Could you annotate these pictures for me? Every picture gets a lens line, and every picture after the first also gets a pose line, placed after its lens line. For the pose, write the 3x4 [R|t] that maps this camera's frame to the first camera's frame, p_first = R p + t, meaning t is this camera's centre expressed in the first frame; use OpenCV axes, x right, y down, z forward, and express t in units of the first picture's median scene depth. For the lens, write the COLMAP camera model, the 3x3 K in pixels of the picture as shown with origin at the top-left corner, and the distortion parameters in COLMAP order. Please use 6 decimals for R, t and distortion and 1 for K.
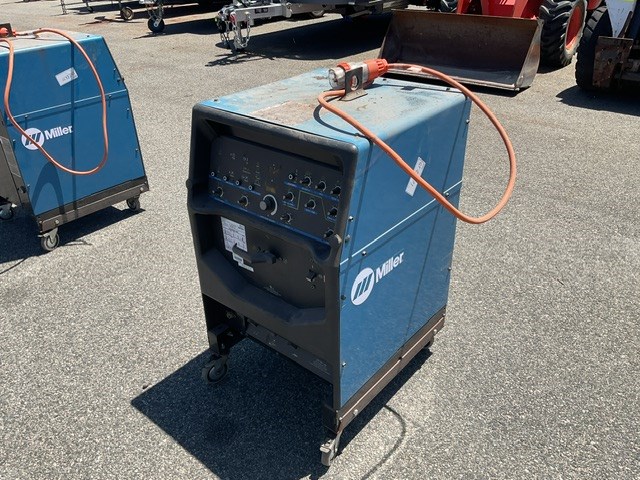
lens RADIAL K [[535.0, 0, 325.3], [0, 535.0, 236.7], [0, 0, 1]] dist [0.195865, 0.042462]
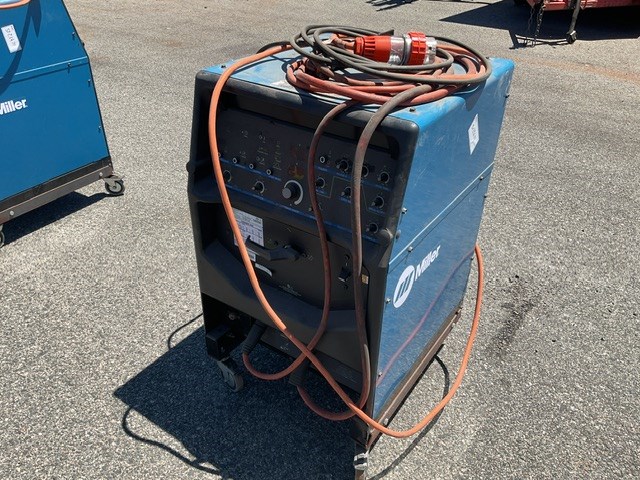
lens RADIAL K [[535.0, 0, 321.2], [0, 535.0, 239.8], [0, 0, 1]] dist [0.195865, 0.042462]
pose [[0.994012, -0.013483, 0.108440, -0.149709], [0.007429, 0.998401, 0.056037, -0.031046], [-0.109022, -0.054896, 0.992522, 0.142180]]
